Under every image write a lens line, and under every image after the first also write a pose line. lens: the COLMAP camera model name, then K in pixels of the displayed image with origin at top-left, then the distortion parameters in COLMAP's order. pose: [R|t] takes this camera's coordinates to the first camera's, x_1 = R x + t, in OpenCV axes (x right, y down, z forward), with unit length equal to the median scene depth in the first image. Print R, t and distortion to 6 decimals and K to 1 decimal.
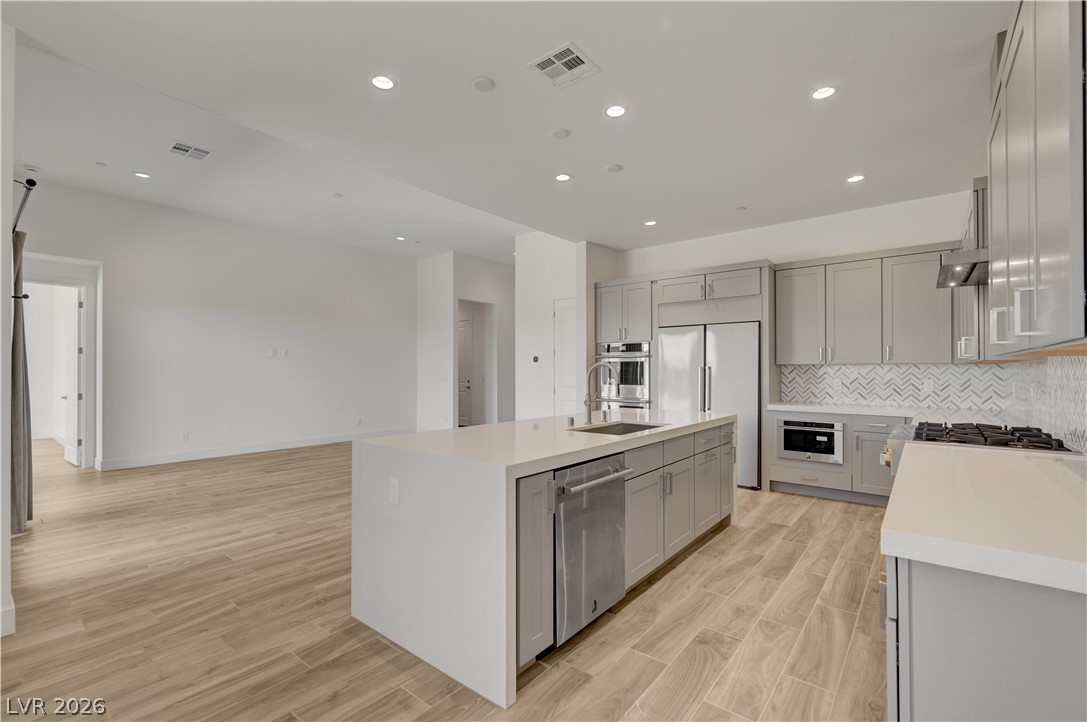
lens RADIAL K [[476.1, 0, 549.2], [0, 476.1, 366.2], [0, 0, 1]] dist [-0.000512, -0.000008]
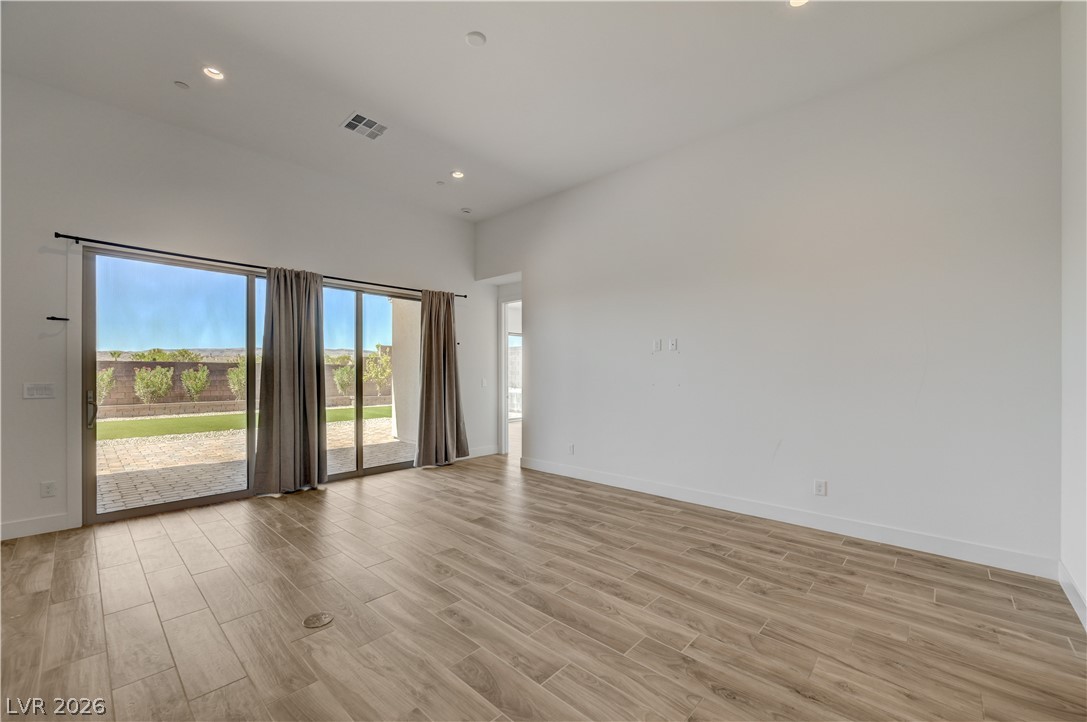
lens RADIAL K [[433.7, 0, 549.1], [0, 433.7, 375.2], [0, 0, 1]] dist [0.002548, 0.000288]
pose [[-0.068046, 0.005009, -0.997670, 0.035174], [0.007077, 0.999965, 0.004538, 0.014072], [0.997657, -0.006751, -0.068079, 1.519010]]
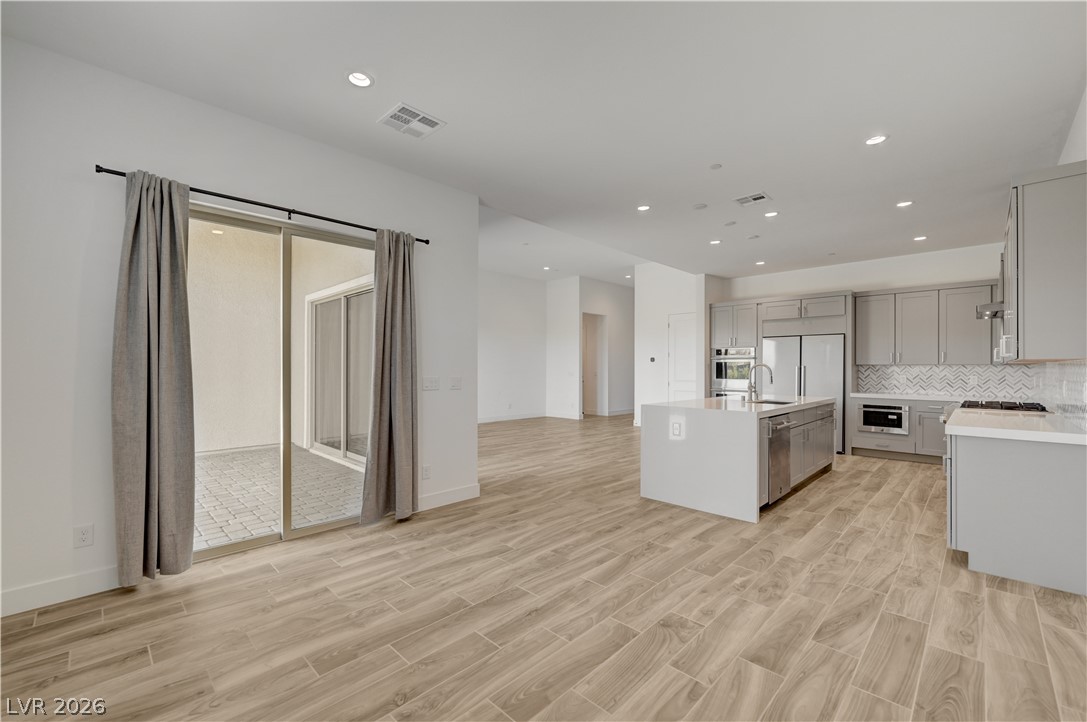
lens RADIAL K [[449.6, 0, 547.1], [0, 449.6, 366.5], [0, 0, 1]] dist [-0.005632, -0.000010]
pose [[0.995077, 0.003840, -0.099034, -0.335942], [-0.003382, 0.999983, 0.004797, -0.002027], [0.099050, -0.004438, 0.995073, -0.452550]]
